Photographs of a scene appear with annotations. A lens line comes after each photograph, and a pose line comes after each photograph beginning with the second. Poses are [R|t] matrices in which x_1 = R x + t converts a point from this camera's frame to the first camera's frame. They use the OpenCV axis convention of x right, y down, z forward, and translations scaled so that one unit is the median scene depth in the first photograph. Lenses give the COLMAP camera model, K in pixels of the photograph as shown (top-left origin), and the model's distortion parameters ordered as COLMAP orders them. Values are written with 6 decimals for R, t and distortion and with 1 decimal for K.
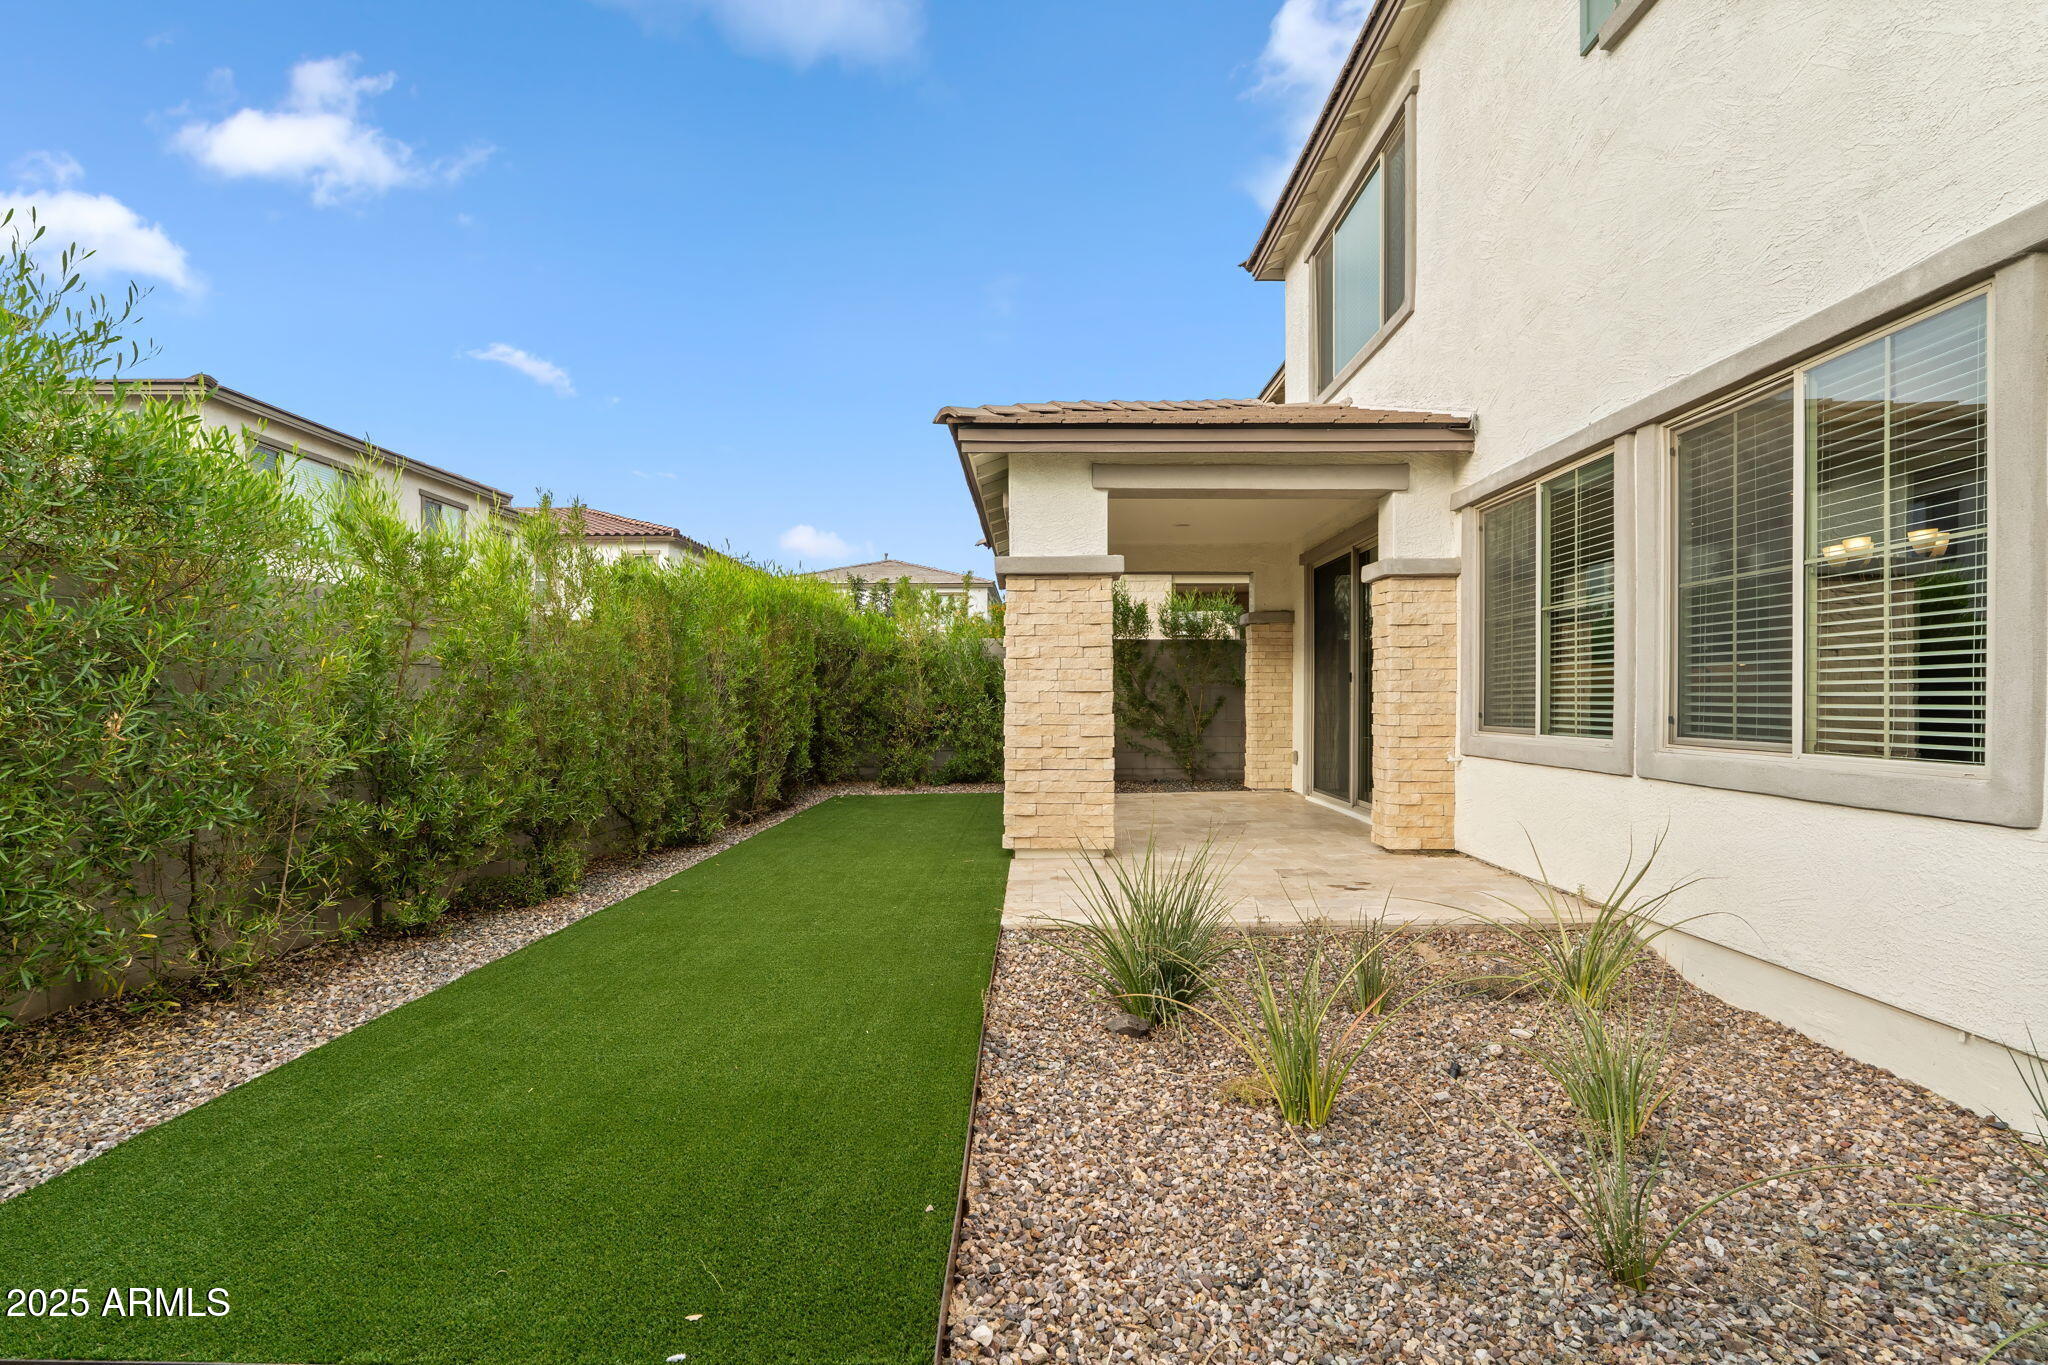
lens RADIAL K [[943.3, 0, 1031.8], [0, 943.3, 691.3], [0, 0, 1]] dist [-0.005665, 0.000539]
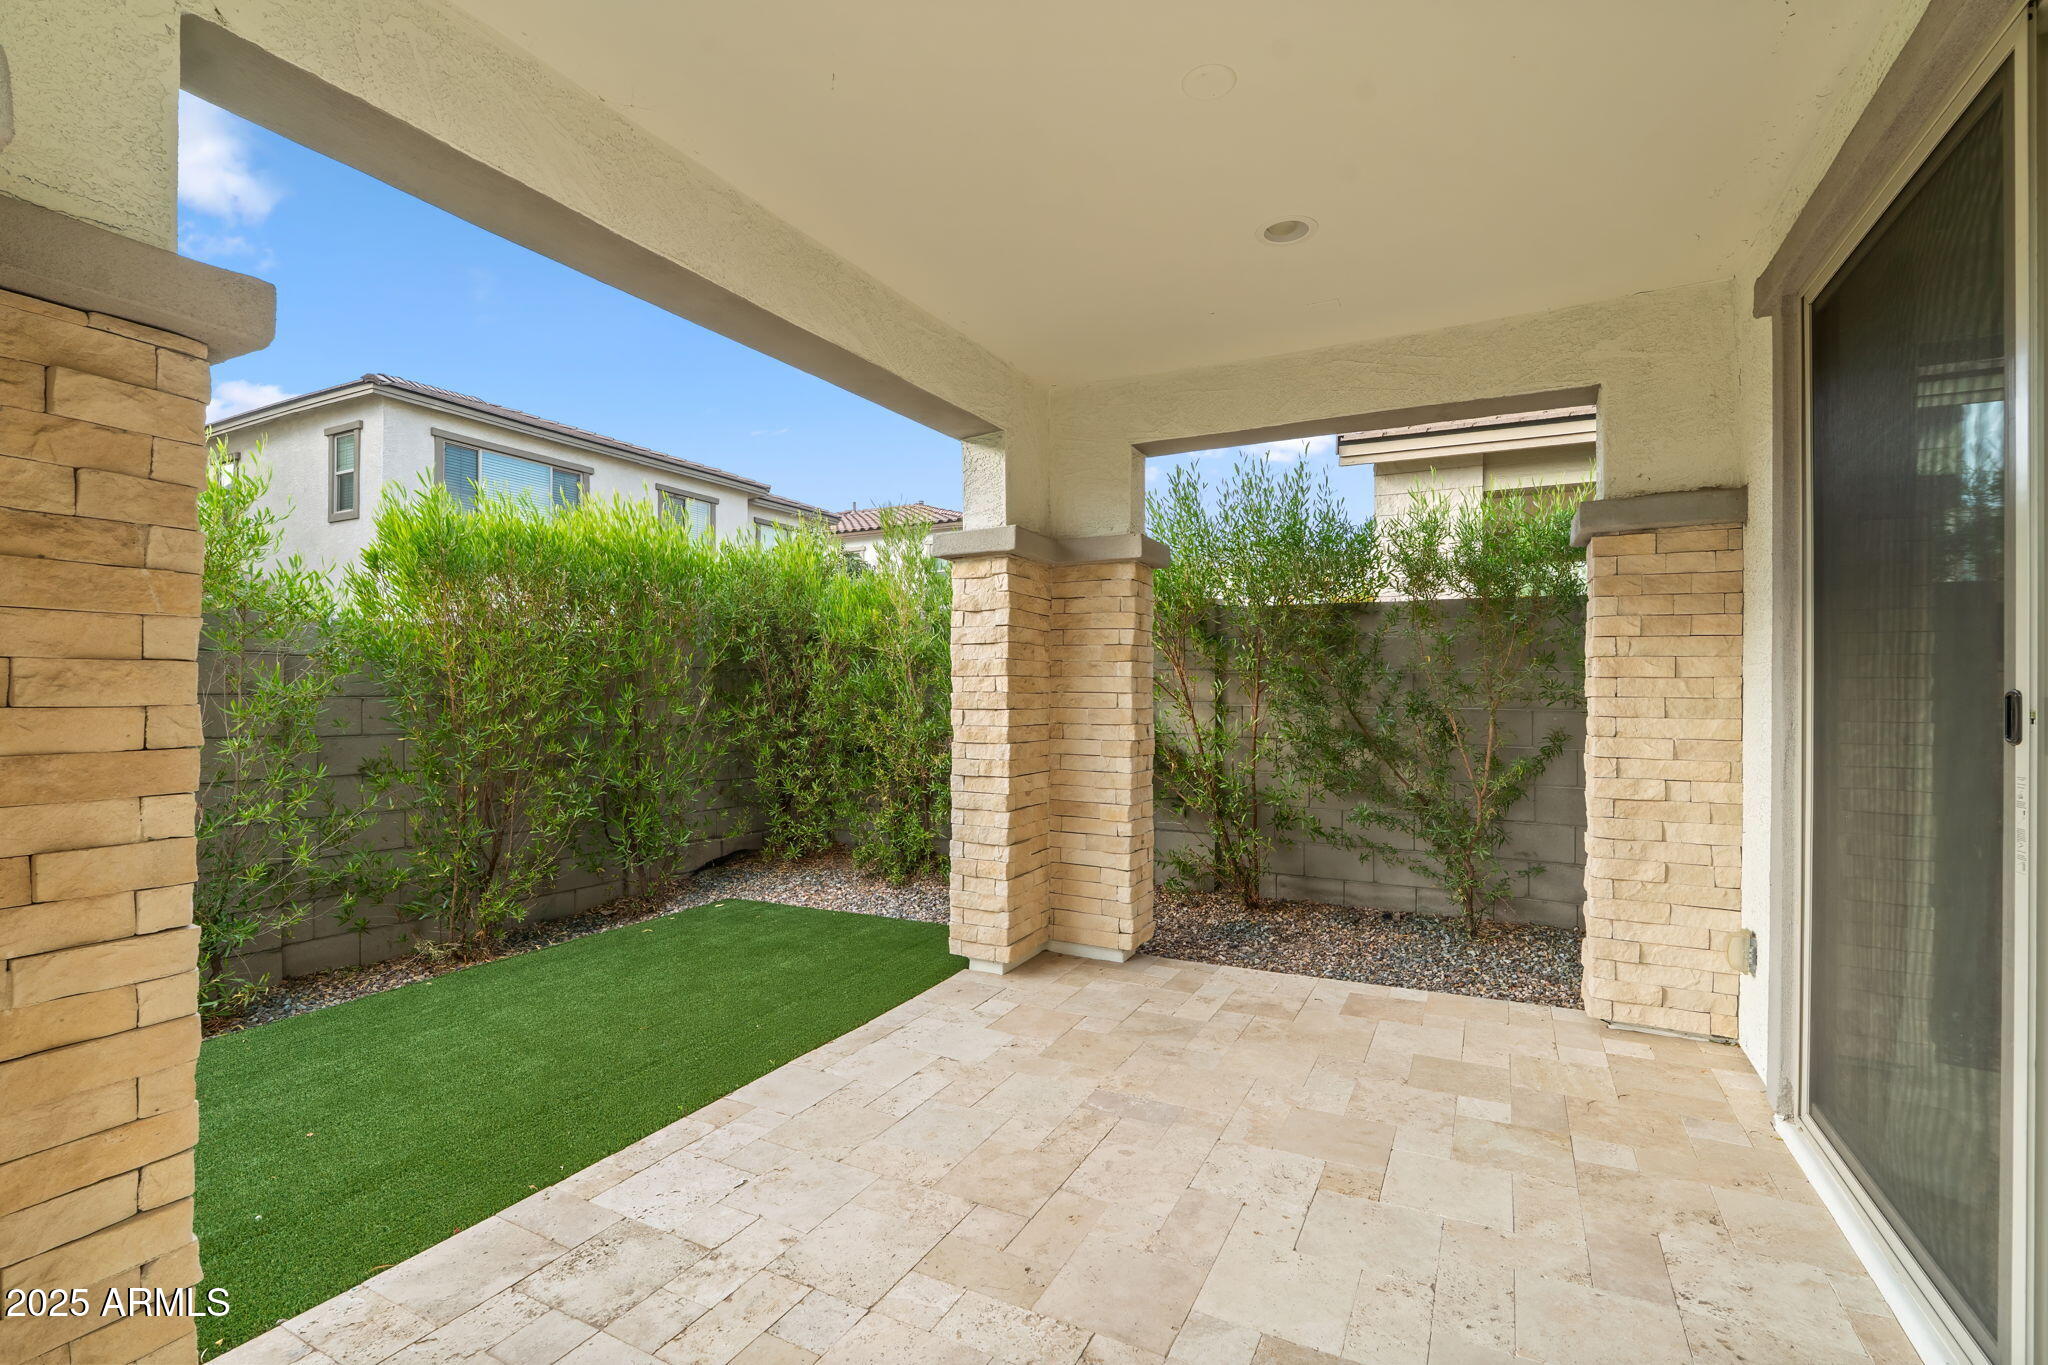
lens RADIAL K [[943.3, 0, 1010.5], [0, 943.3, 682.2], [0, 0, 1]] dist [-0.005665, 0.000539]
pose [[0.896464, 0.000007, -0.443117, 0.282063], [-0.002918, 0.999978, -0.005887, -0.022403], [0.443108, 0.006570, 0.896444, 0.870746]]
